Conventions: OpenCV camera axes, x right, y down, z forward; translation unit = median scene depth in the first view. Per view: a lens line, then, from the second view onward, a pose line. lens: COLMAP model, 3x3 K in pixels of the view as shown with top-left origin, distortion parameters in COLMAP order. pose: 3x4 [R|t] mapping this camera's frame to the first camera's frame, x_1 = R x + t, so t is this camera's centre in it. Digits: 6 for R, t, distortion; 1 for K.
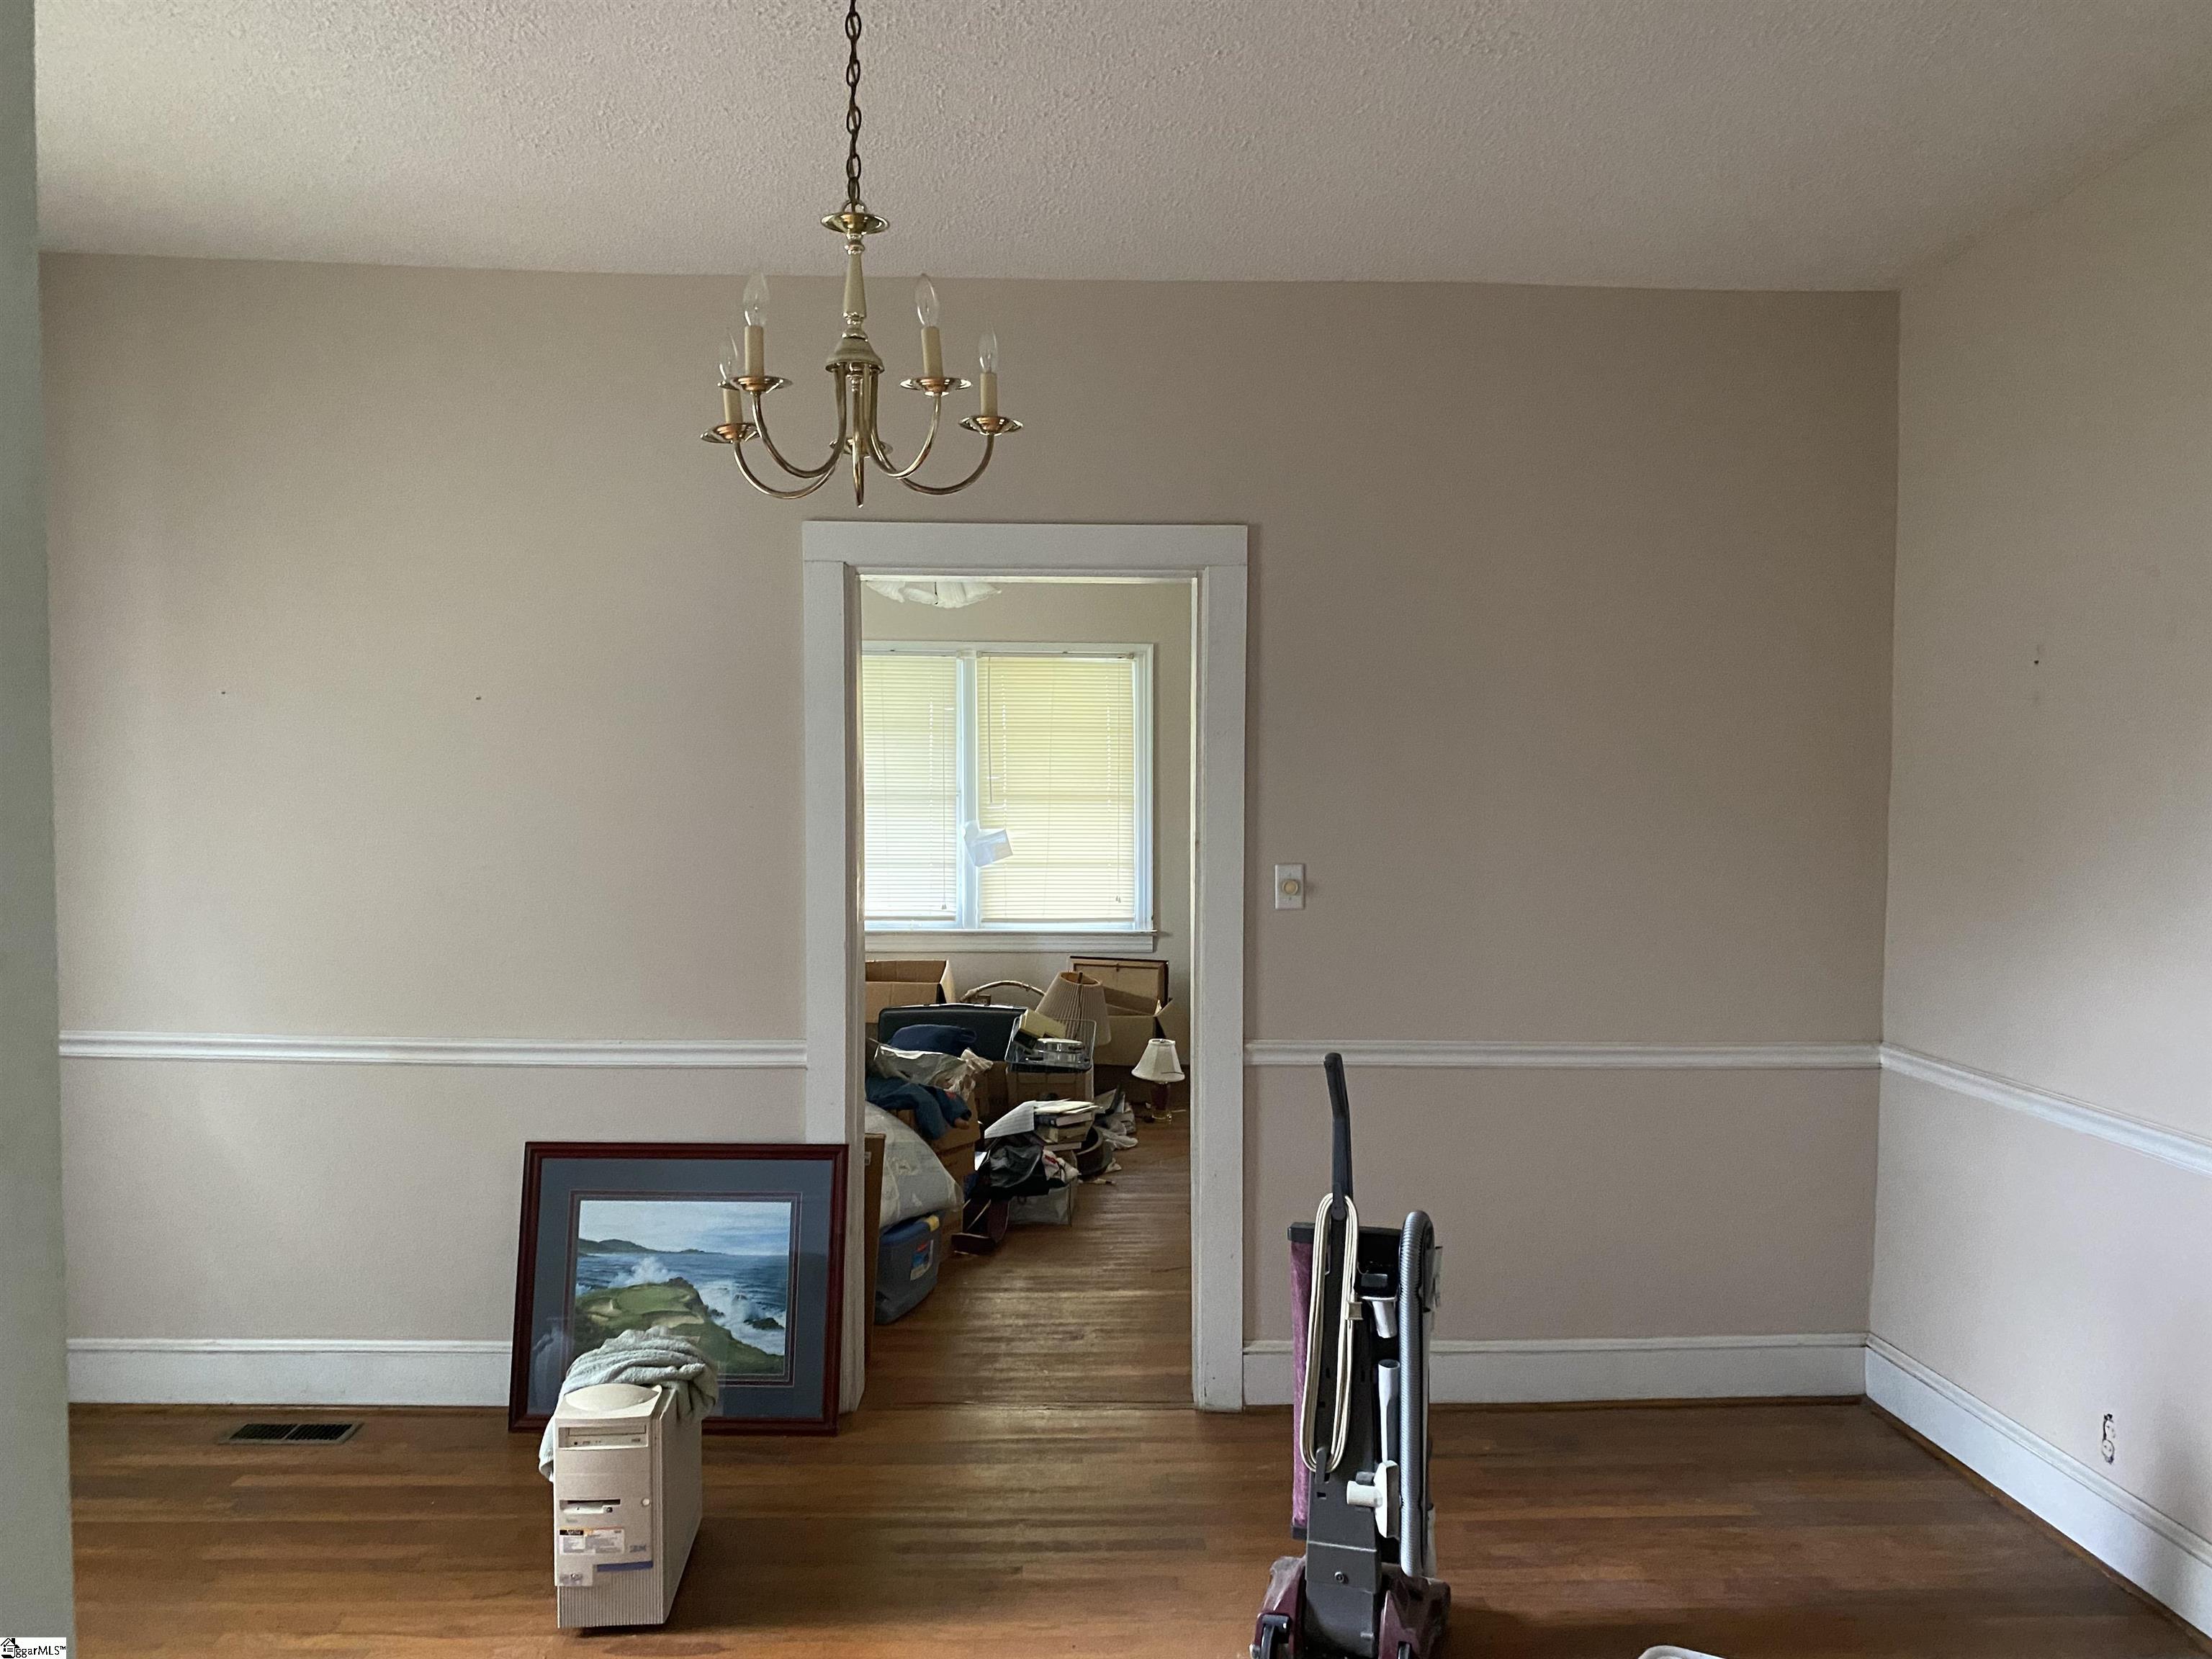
lens RADIAL K [[1696.0, 0, 1106.0], [0, 1696.0, 829.5], [0, 0, 1]] dist [-0.001030, -0.001814]
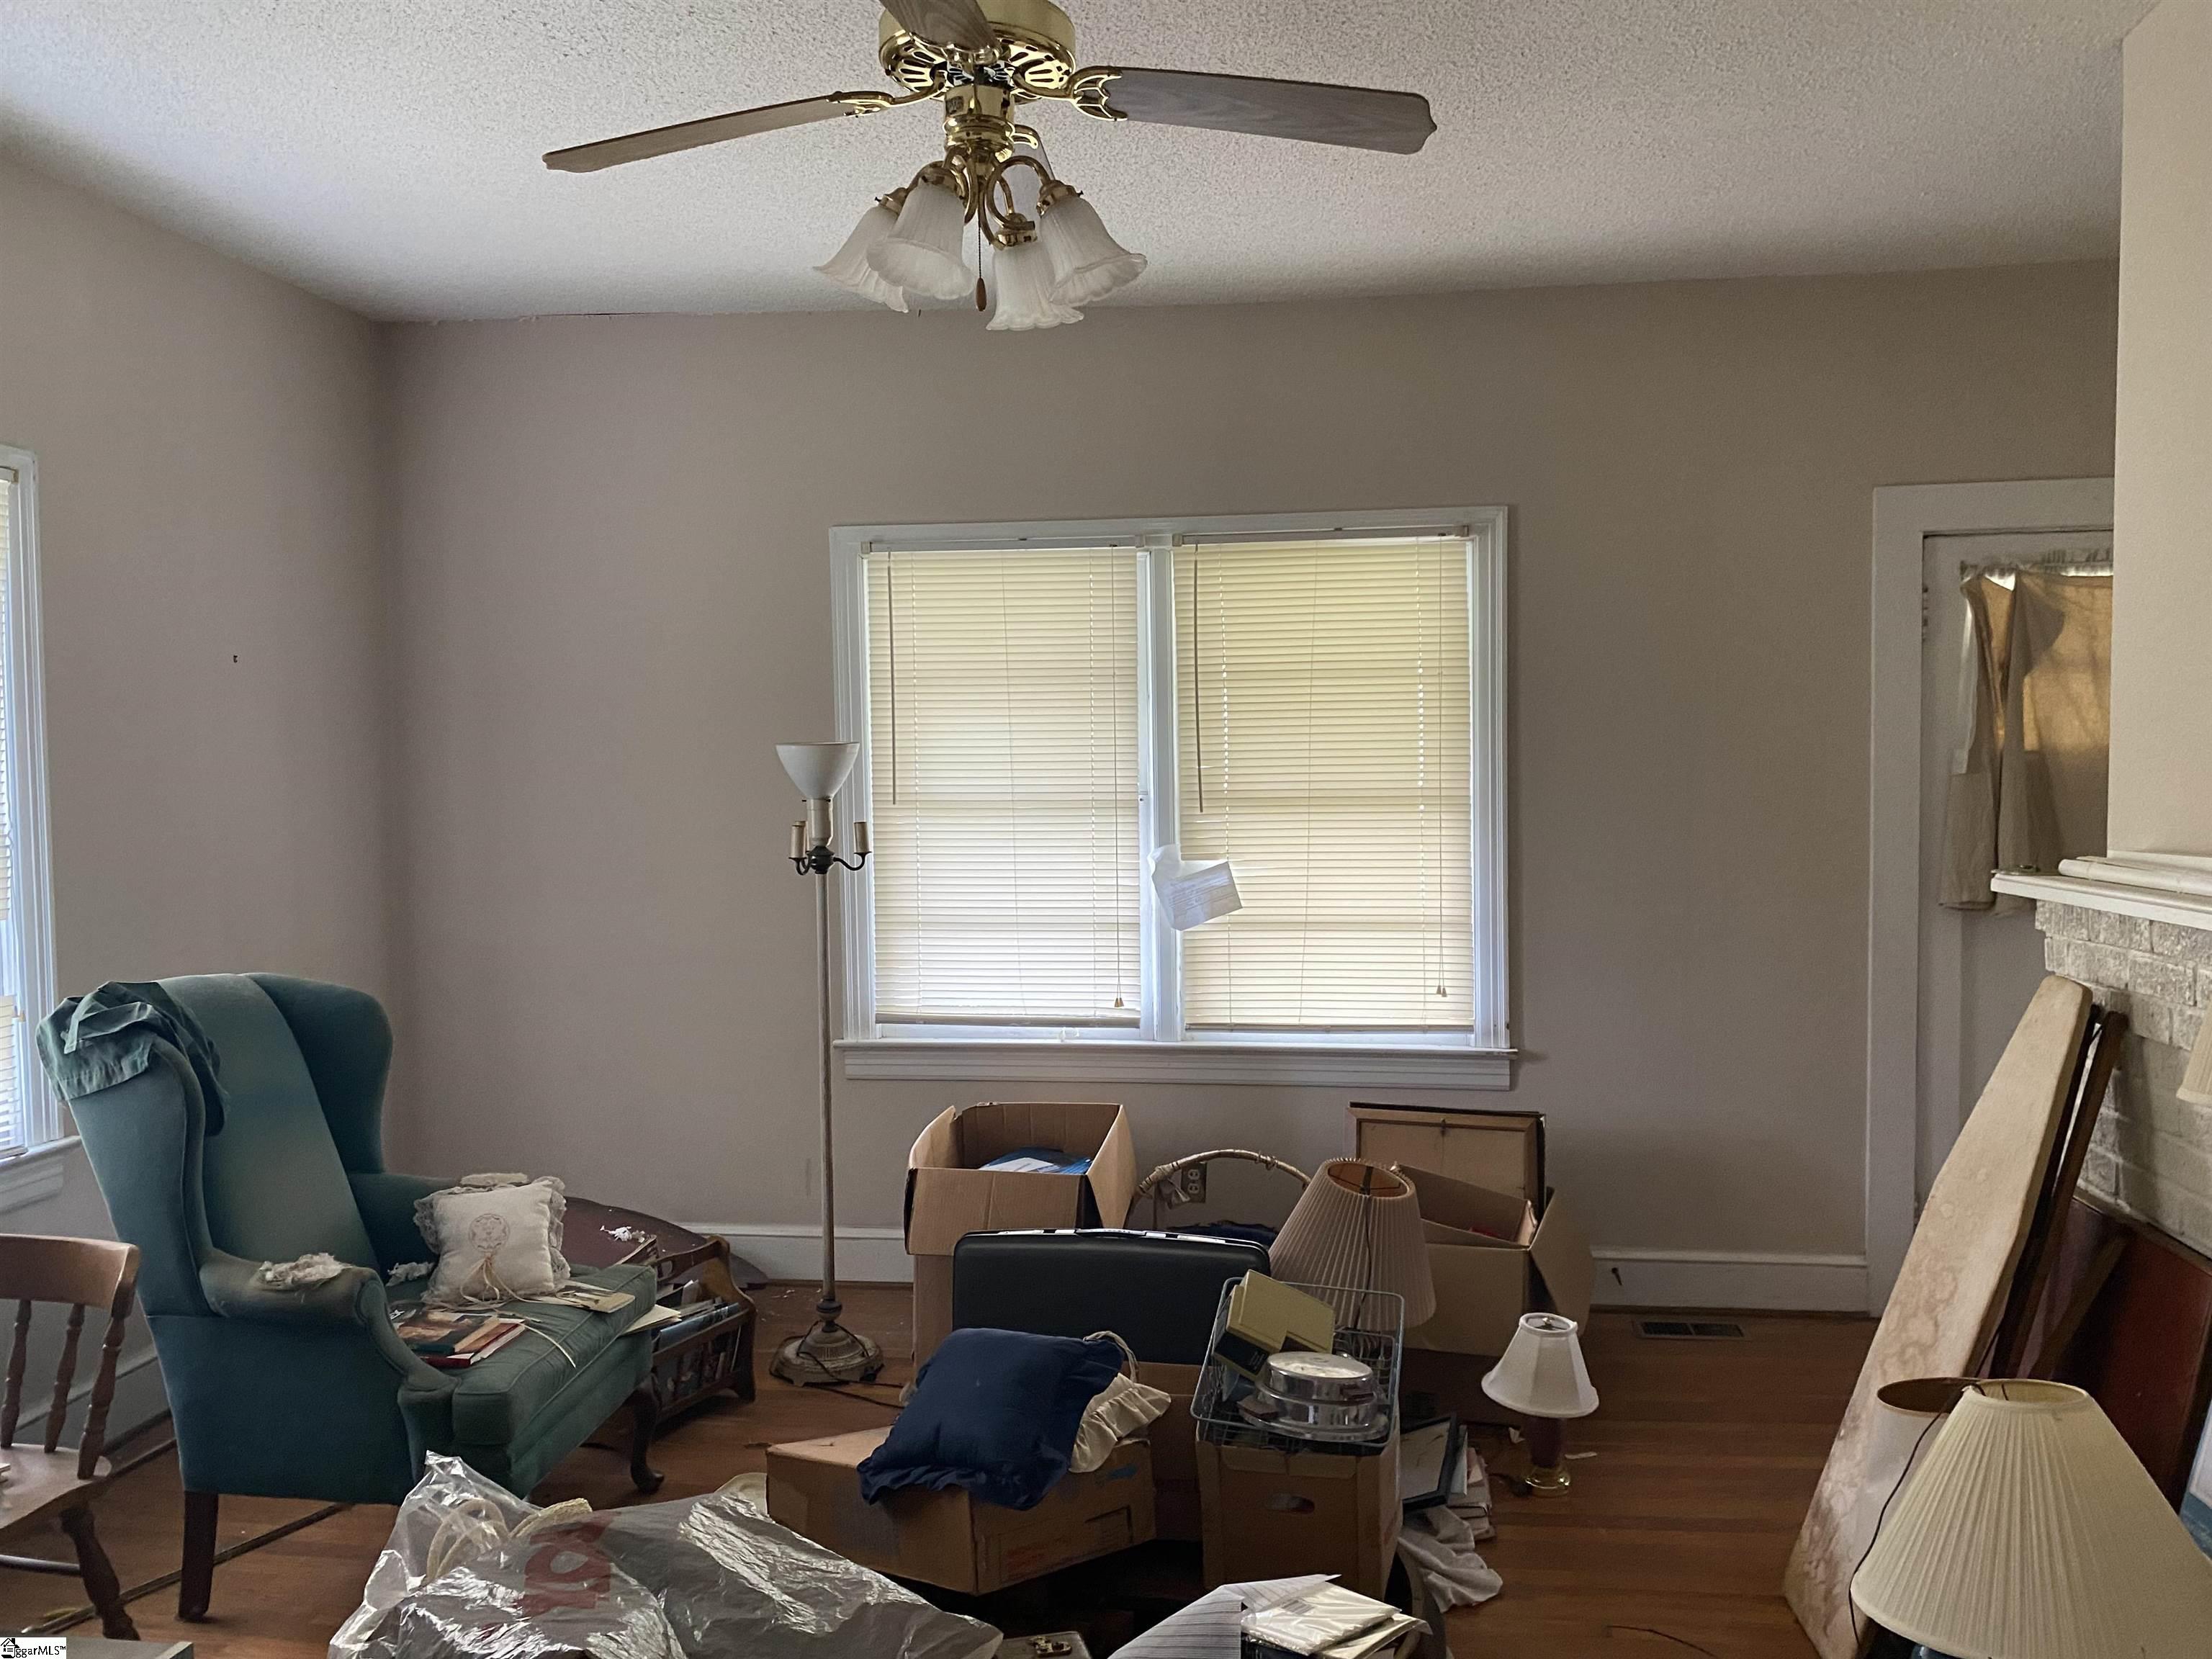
lens RADIAL K [[1654.0, 0, 1072.2], [0, 1654.0, 828.5], [0, 0, 1]] dist [-0.009228, -0.003950]
pose [[0.980598, -0.008100, -0.195861, -0.004727], [0.007784, 0.999967, -0.002381, -0.009753], [0.195874, 0.000810, 0.980629, 0.473841]]
